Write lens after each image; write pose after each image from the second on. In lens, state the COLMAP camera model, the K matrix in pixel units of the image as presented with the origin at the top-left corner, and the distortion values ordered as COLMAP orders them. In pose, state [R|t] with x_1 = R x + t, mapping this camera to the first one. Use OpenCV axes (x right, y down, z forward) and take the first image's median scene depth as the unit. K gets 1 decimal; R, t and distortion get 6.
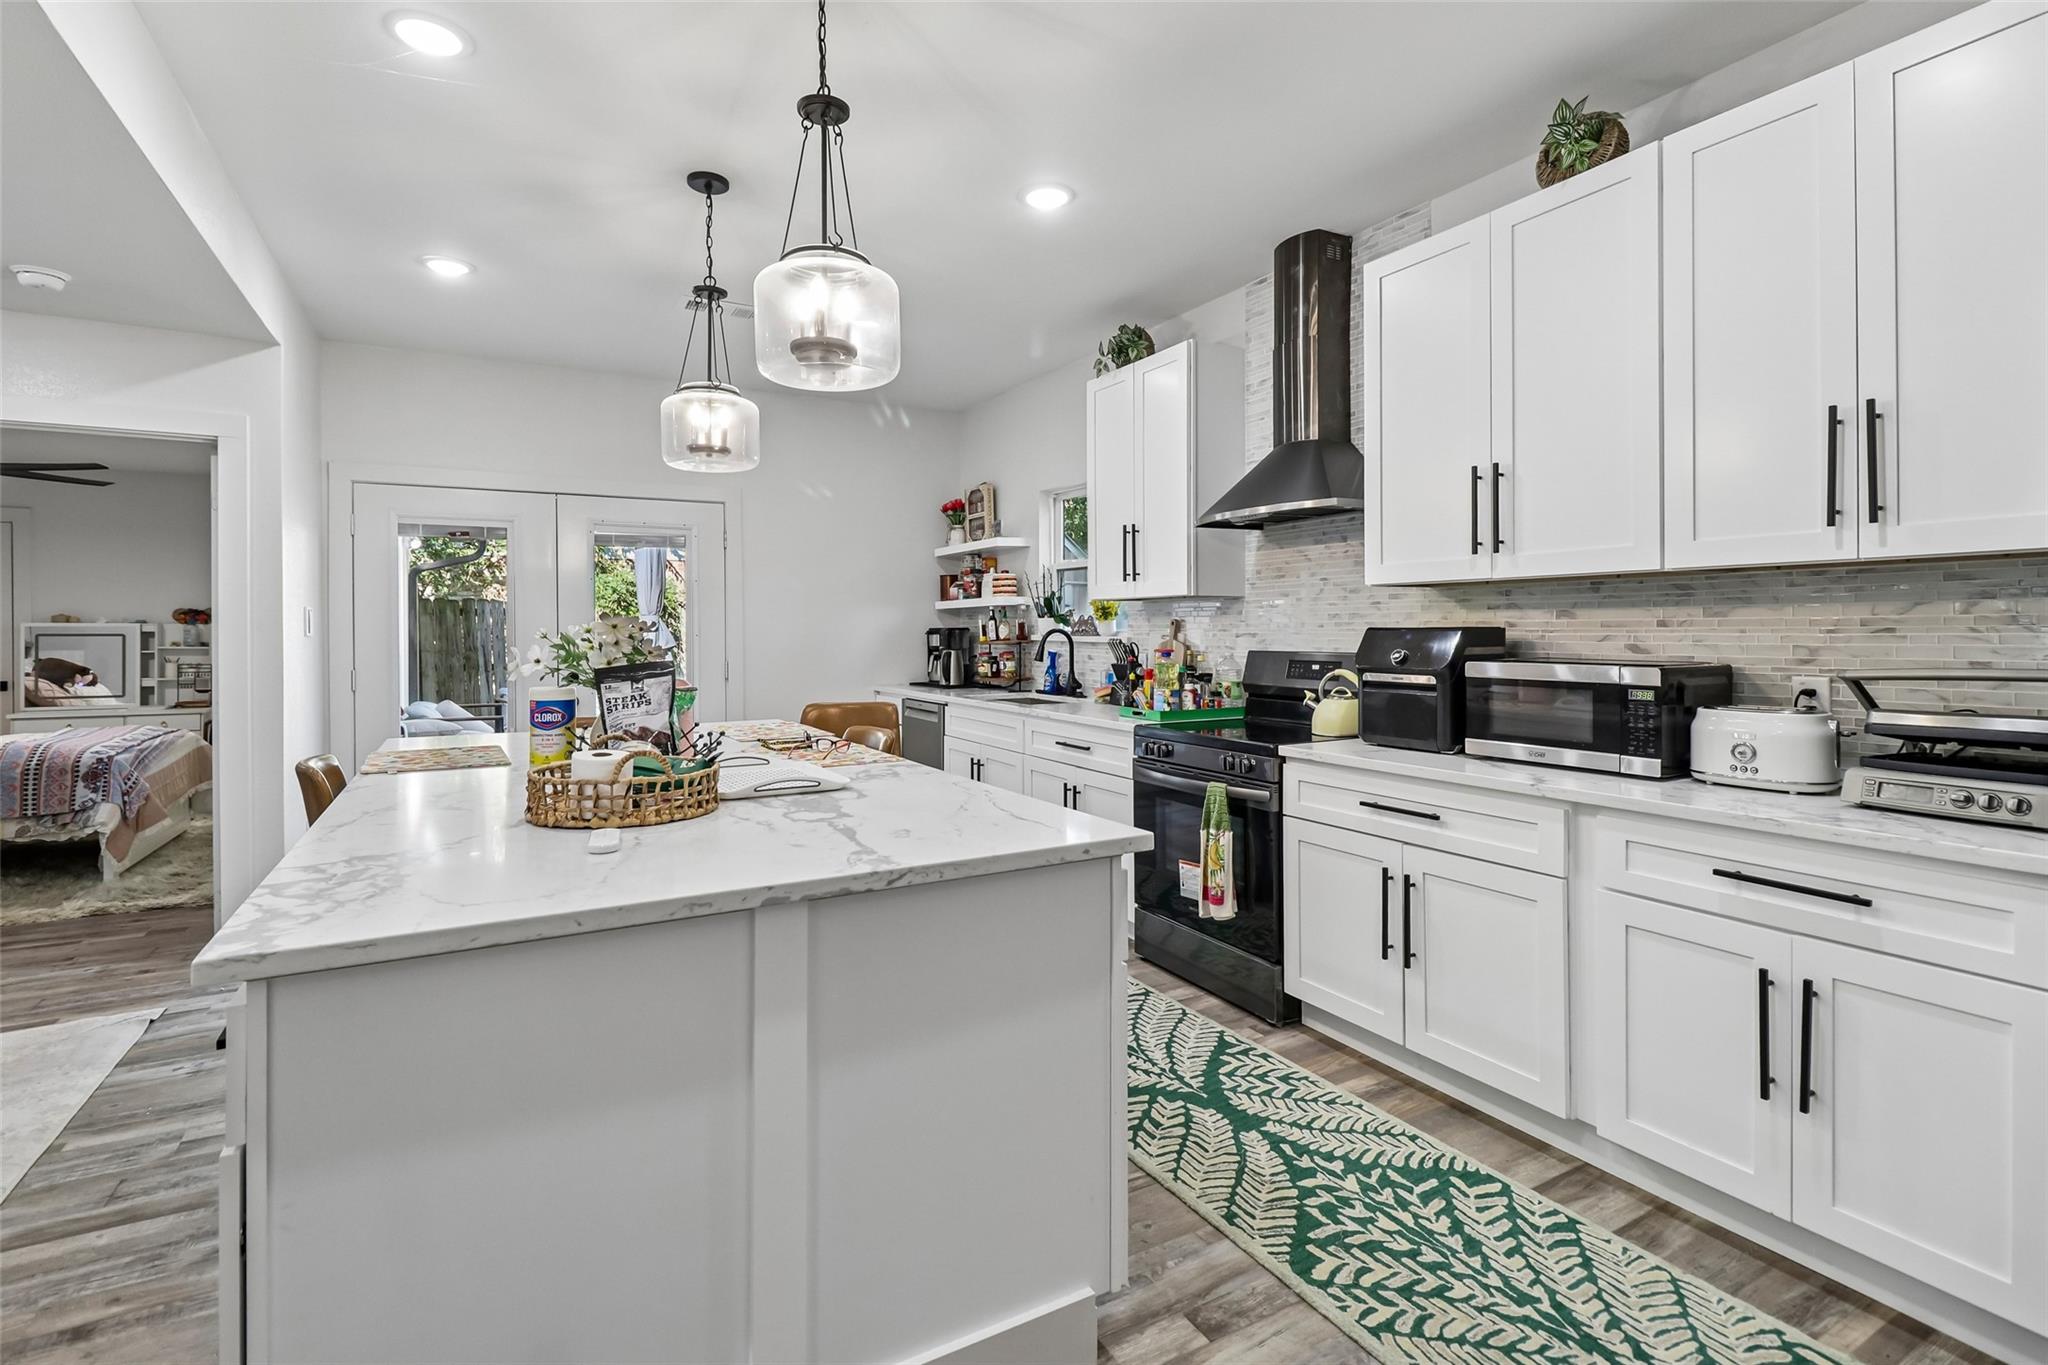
lens RADIAL K [[944.5, 0, 1015.2], [0, 944.5, 637.8], [0, 0, 1]] dist [0.018592, -0.012471]
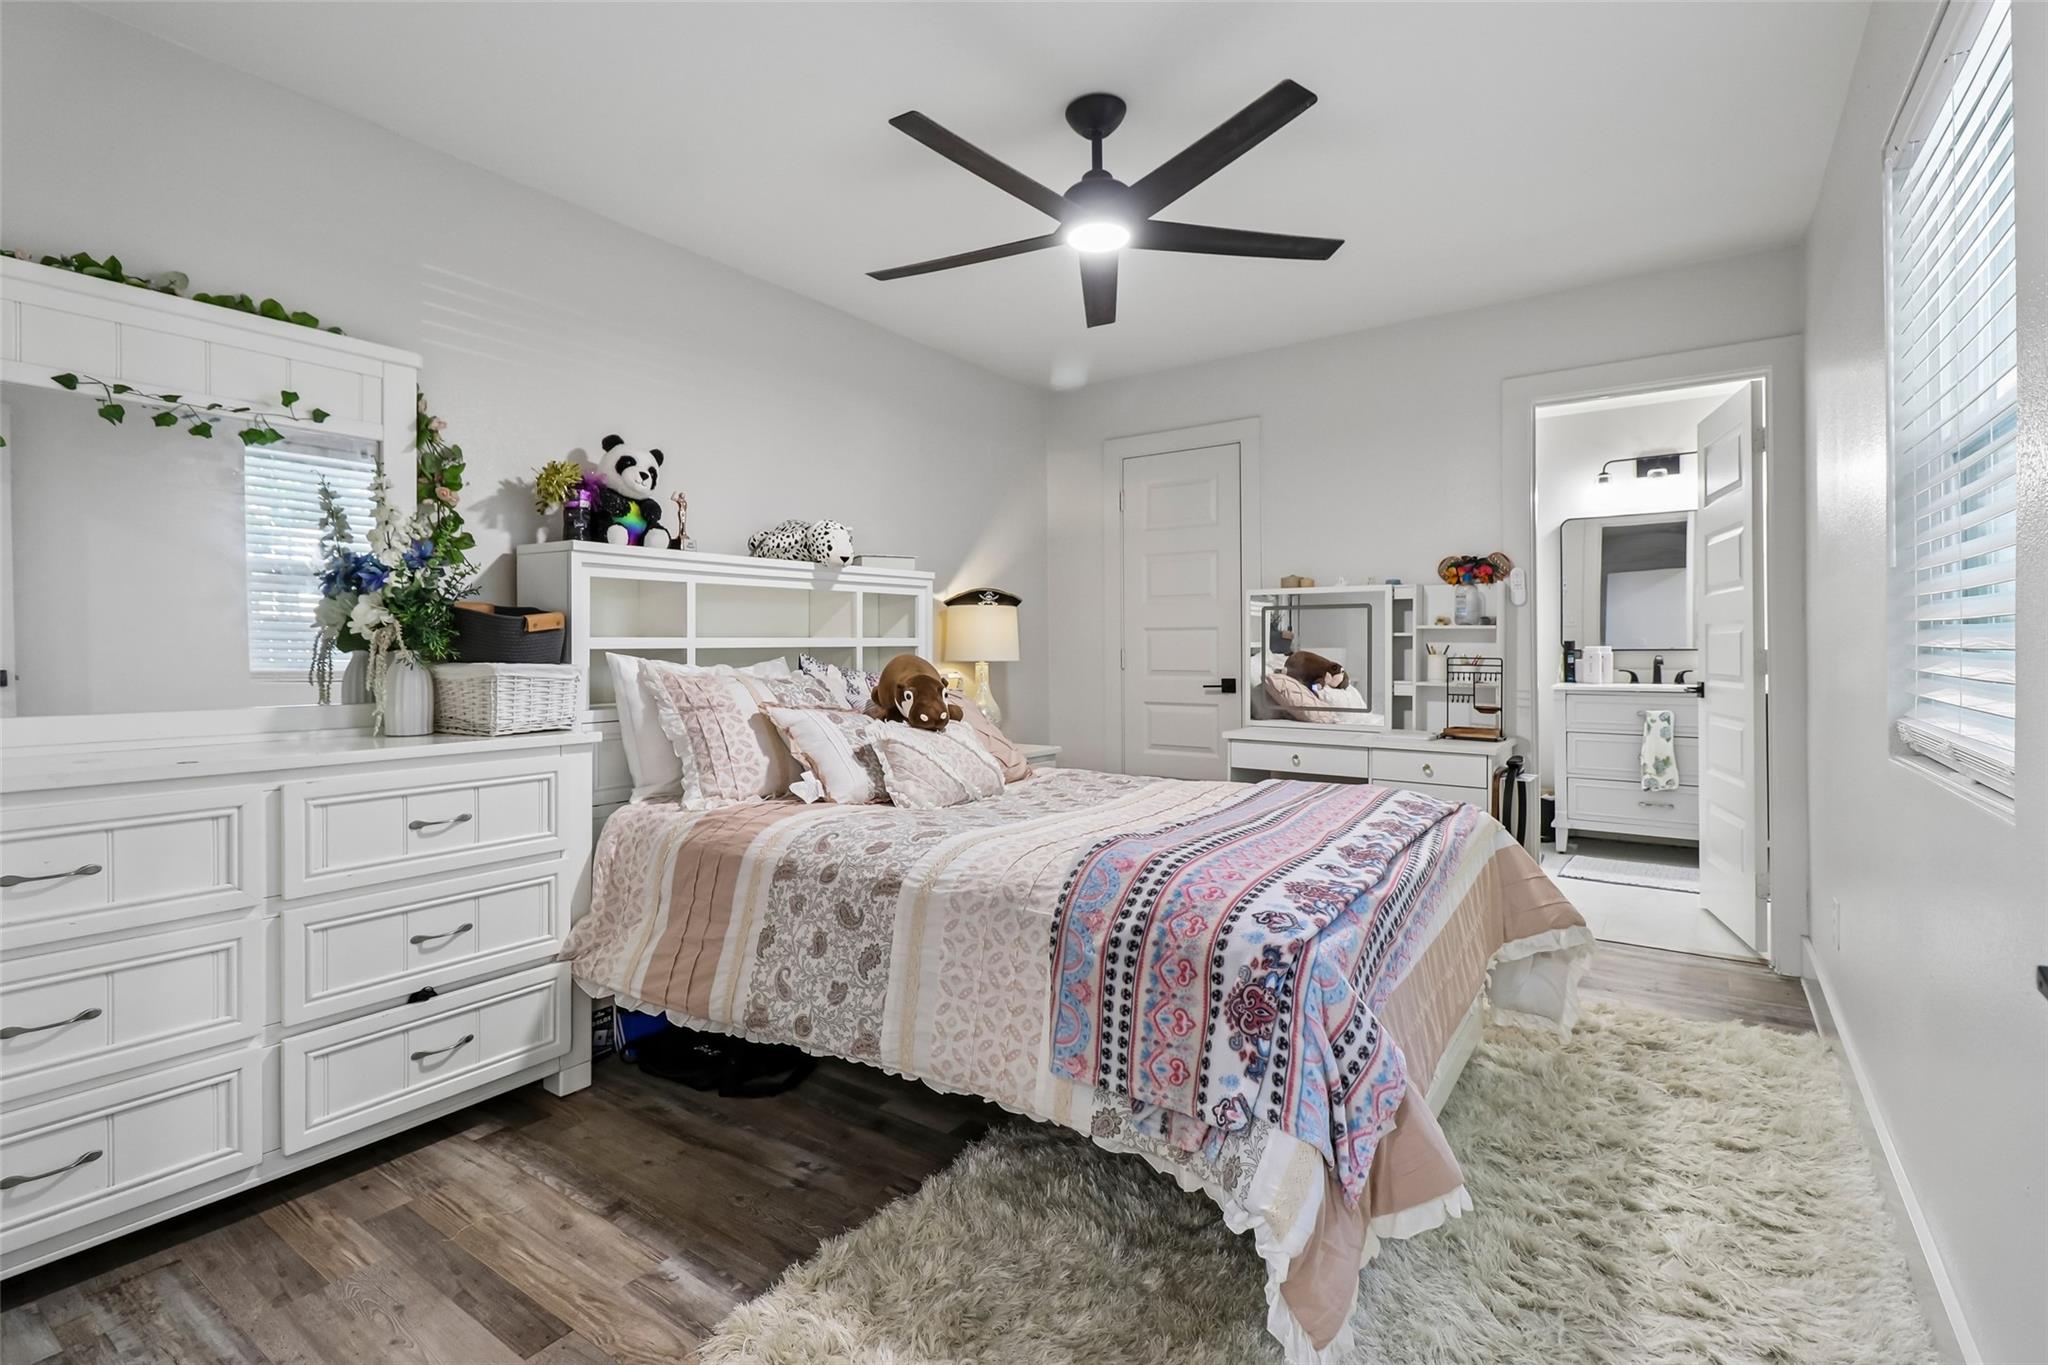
lens RADIAL K [[944.5, 0, 1015.2], [0, 944.5, 637.8], [0, 0, 1]] dist [0.018592, -0.012471]
pose [[0.428946, -0.007302, -0.903301, -0.513571], [-0.003199, 0.999949, -0.009603, 0.023168], [0.903325, 0.007009, 0.428900, 0.563037]]
